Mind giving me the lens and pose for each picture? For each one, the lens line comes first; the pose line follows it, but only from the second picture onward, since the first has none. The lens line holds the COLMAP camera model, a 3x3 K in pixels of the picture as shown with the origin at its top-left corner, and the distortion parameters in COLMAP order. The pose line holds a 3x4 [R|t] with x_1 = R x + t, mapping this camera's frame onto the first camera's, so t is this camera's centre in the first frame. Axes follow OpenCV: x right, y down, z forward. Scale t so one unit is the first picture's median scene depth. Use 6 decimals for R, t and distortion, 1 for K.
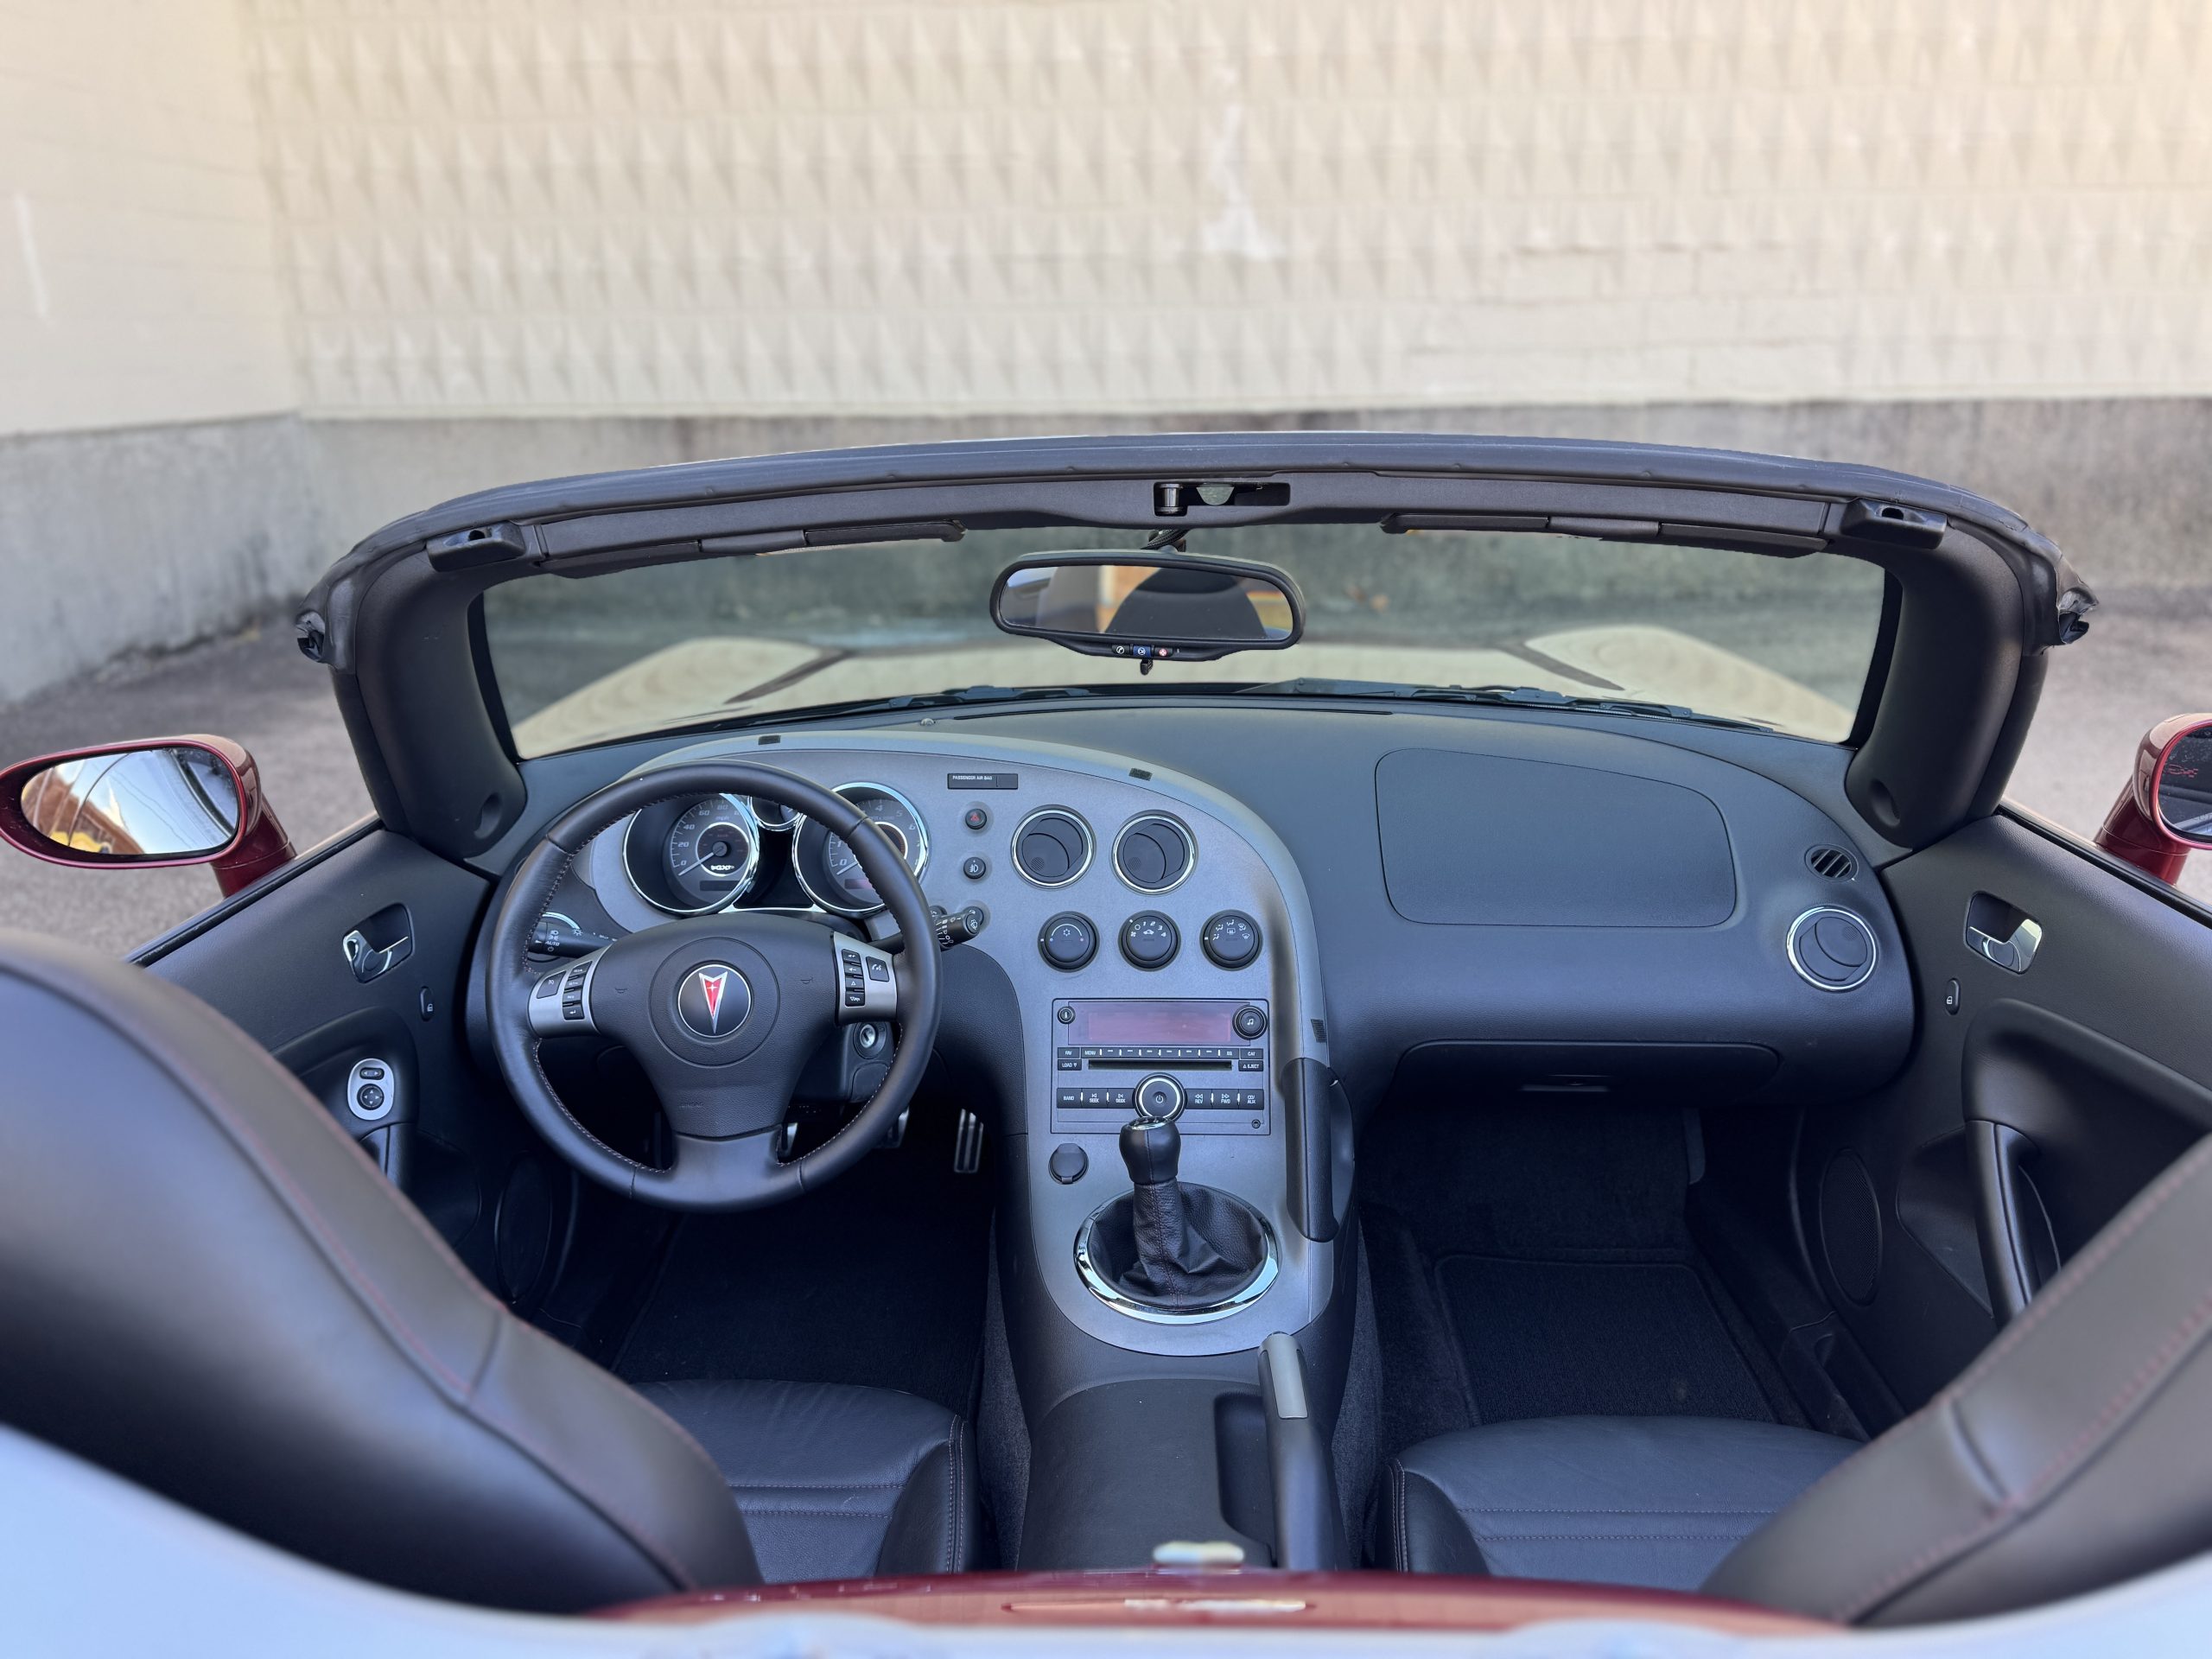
lens RADIAL K [[1572.4, 0, 1099.2], [0, 1572.4, 841.2], [0, 0, 1]] dist [0.023212, -0.032480]
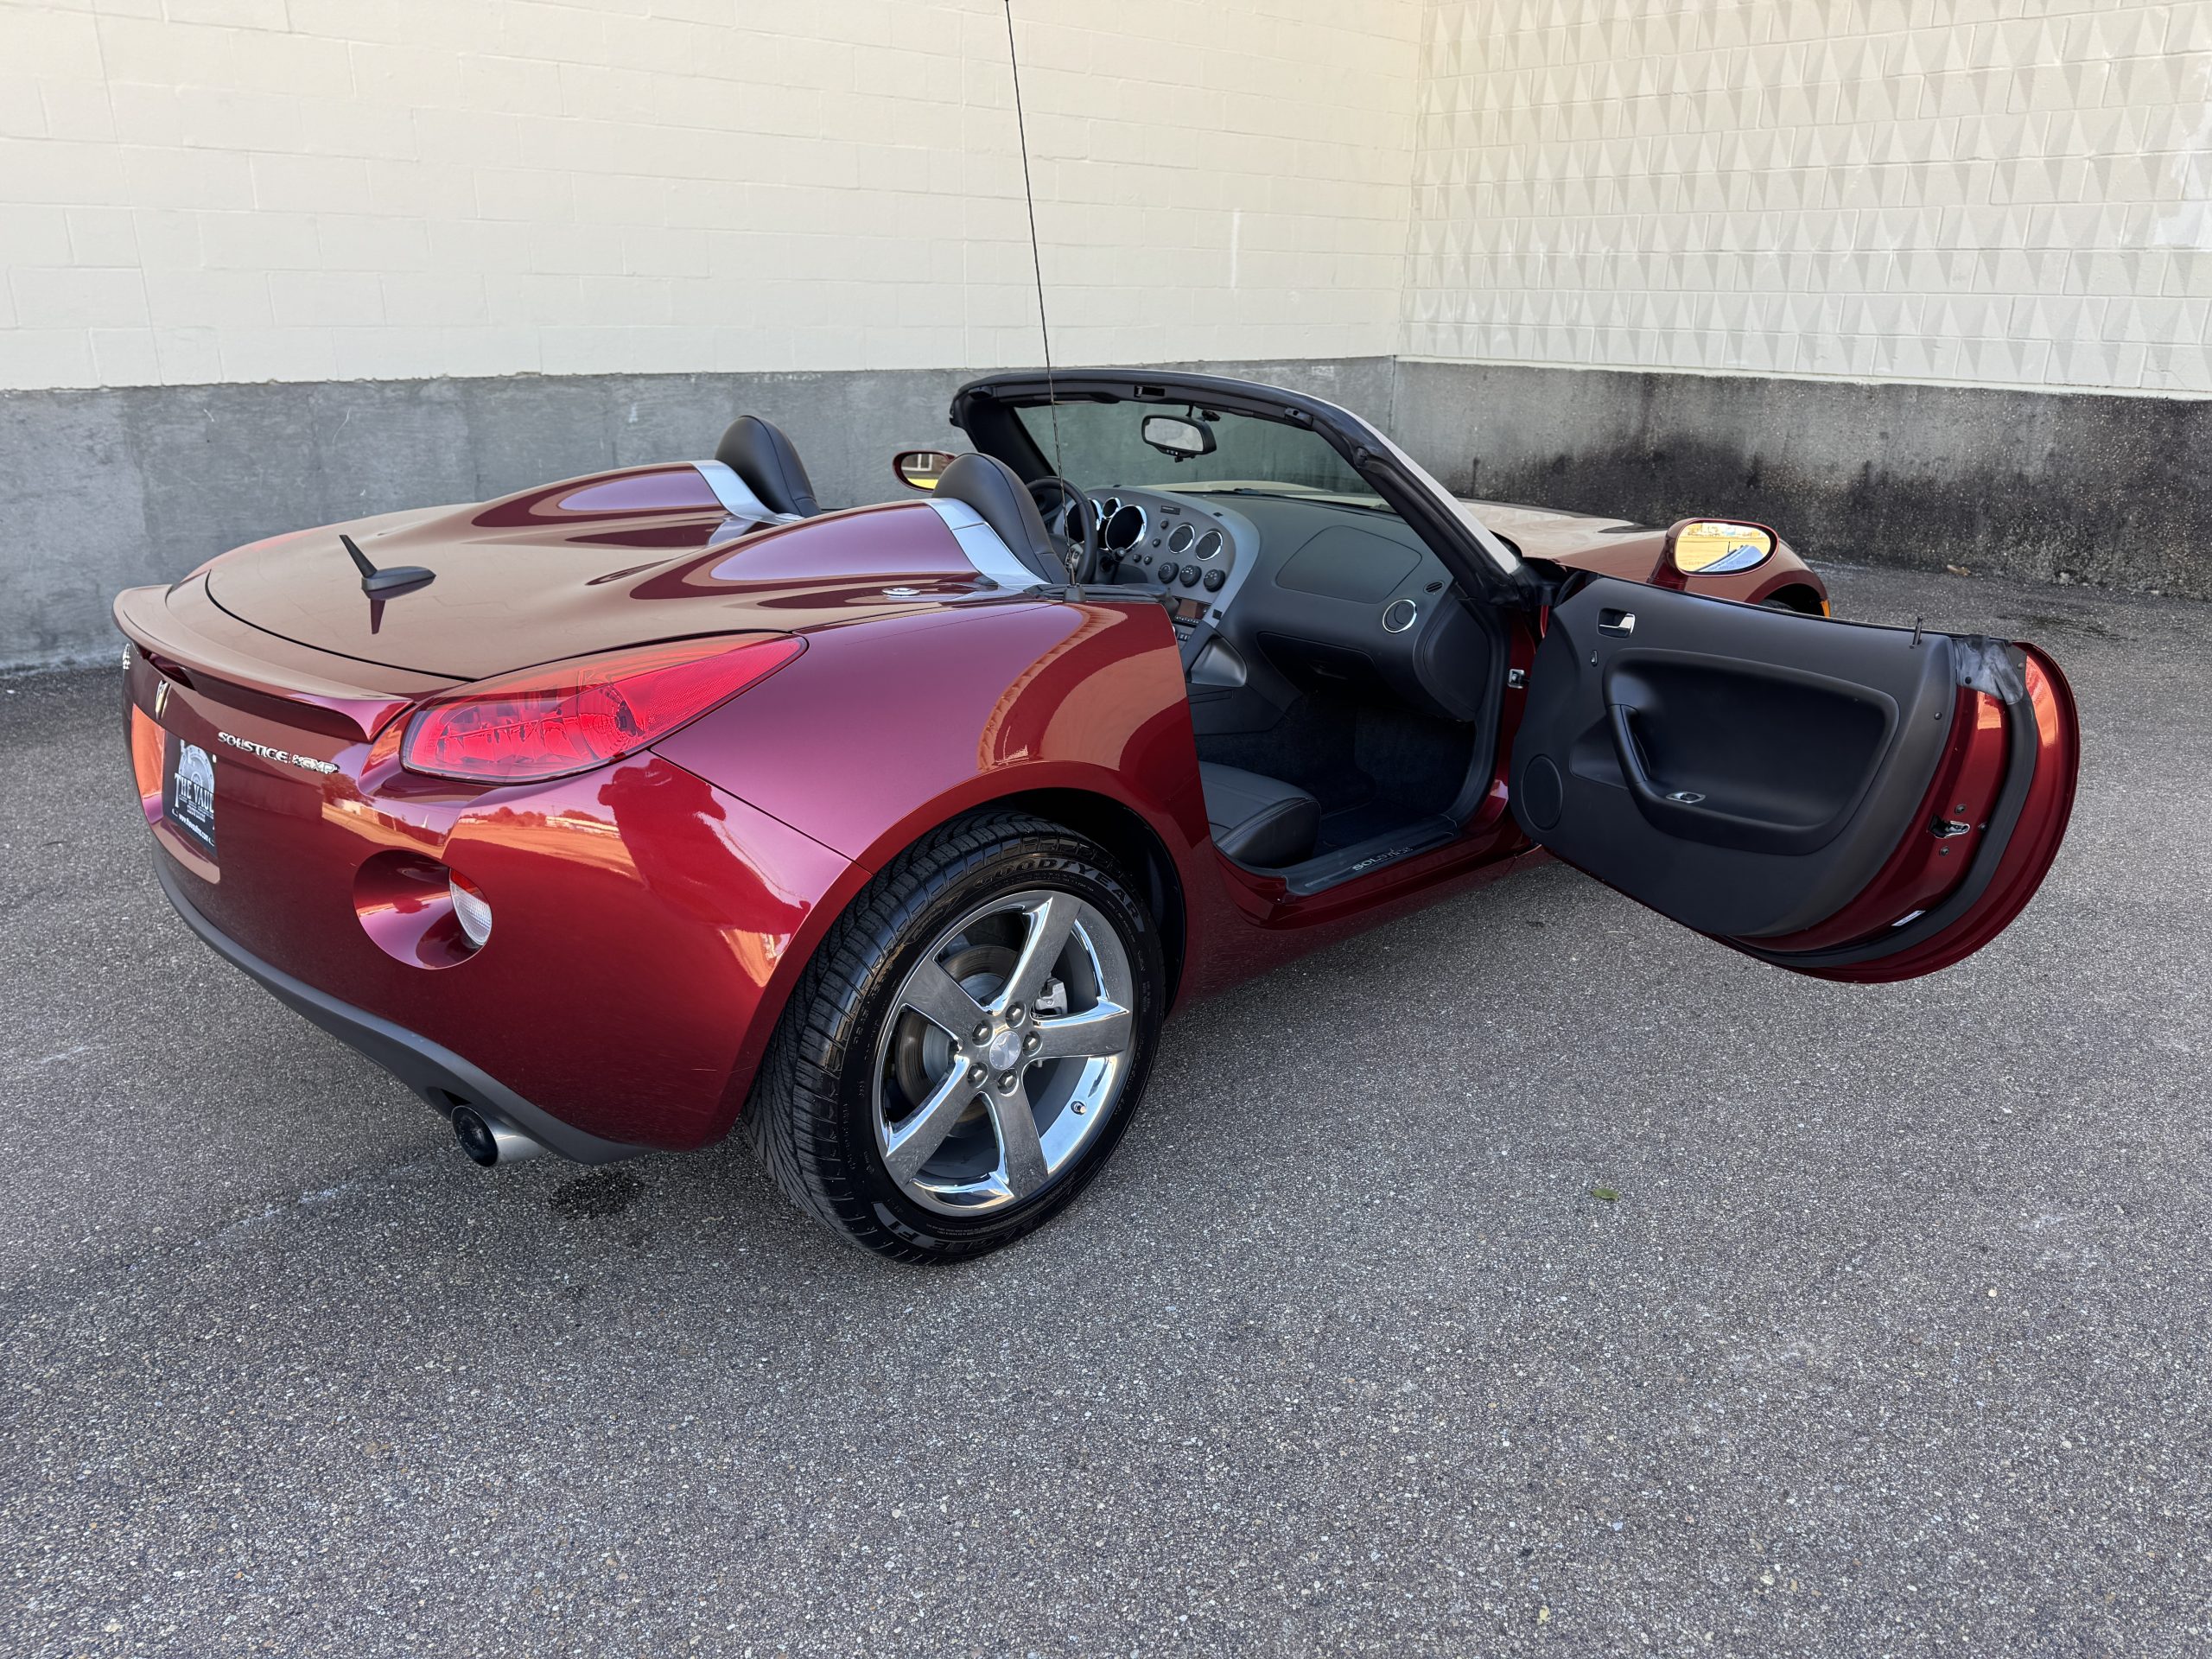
lens RADIAL K [[1561.7, 0, 1106.1], [0, 1561.7, 841.1], [0, 0, 1]] dist [0.025508, -0.029840]
pose [[0.715796, 0.253896, -0.650518, 0.353701], [-0.235260, 0.964781, 0.117684, 0.045827], [0.657487, 0.068803, 0.750318, -0.204315]]
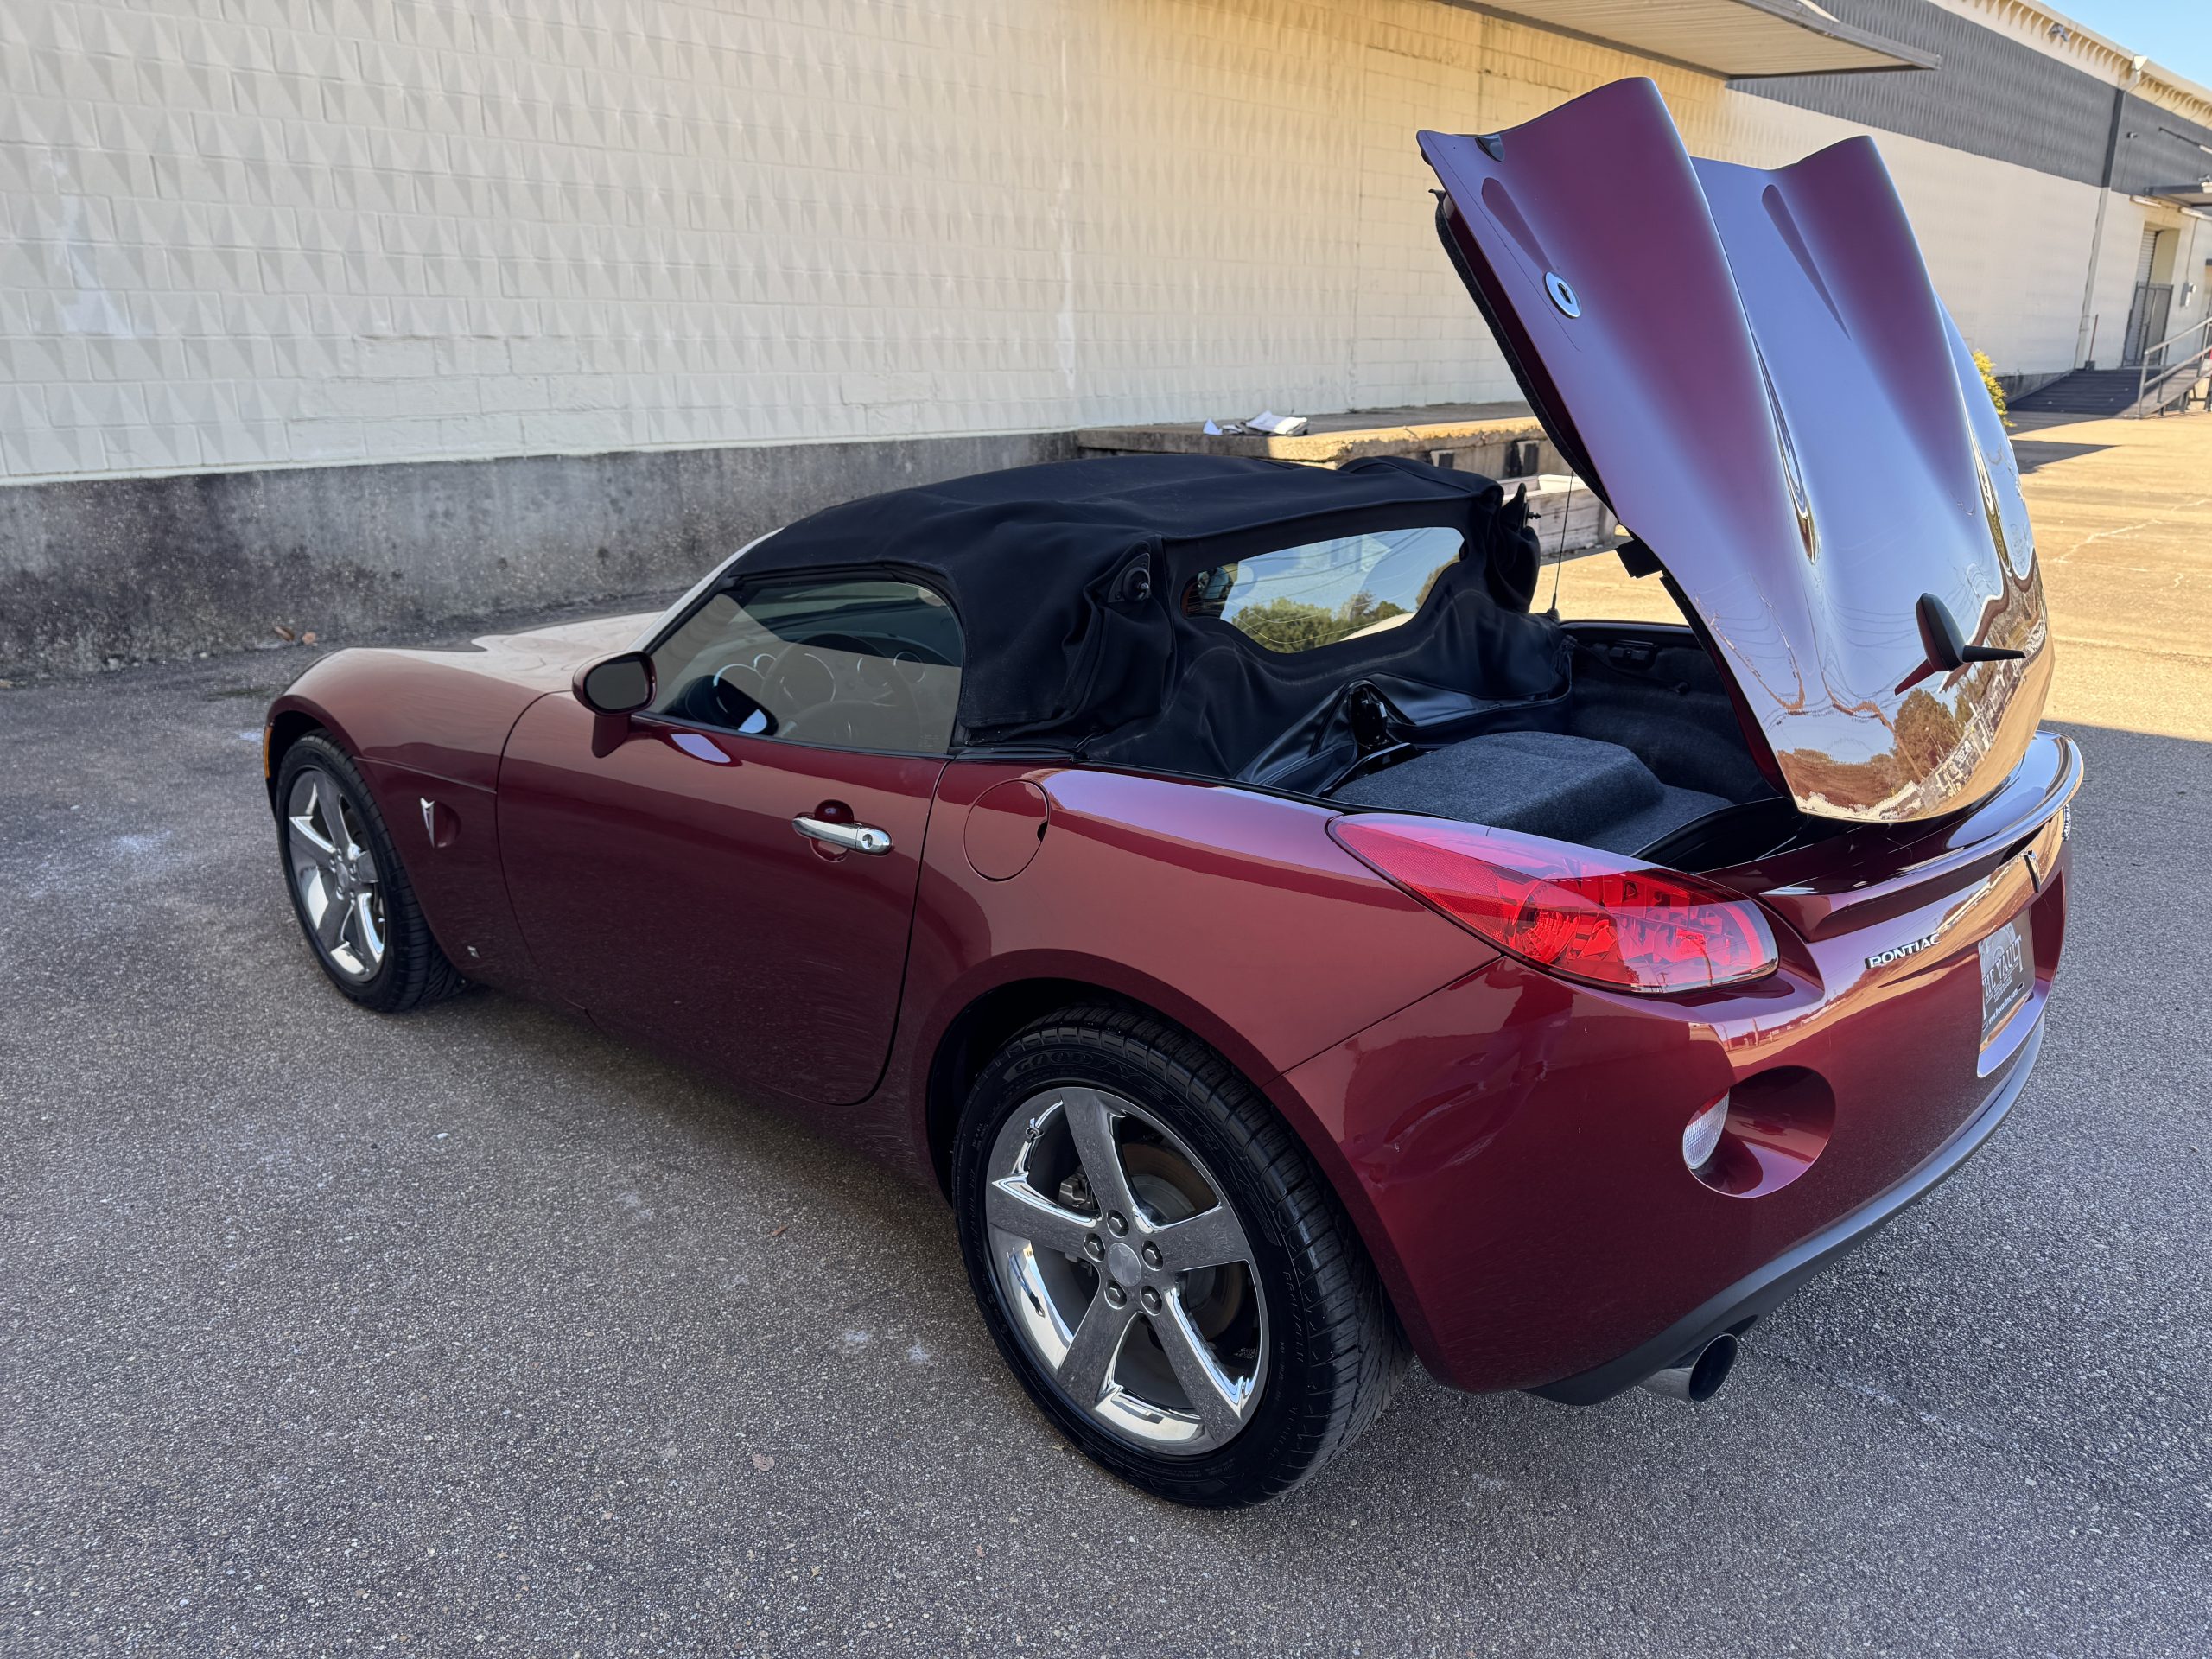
lens RADIAL K [[1563.4, 0, 1114.3], [0, 1563.4, 837.7], [0, 0, 1]] dist [0.037170, -0.046585]
pose [[0.643873, -0.215436, 0.734177, -0.329994], [0.235945, 0.968685, 0.077326, 0.034285], [-0.727845, 0.123437, 0.674541, -0.169155]]
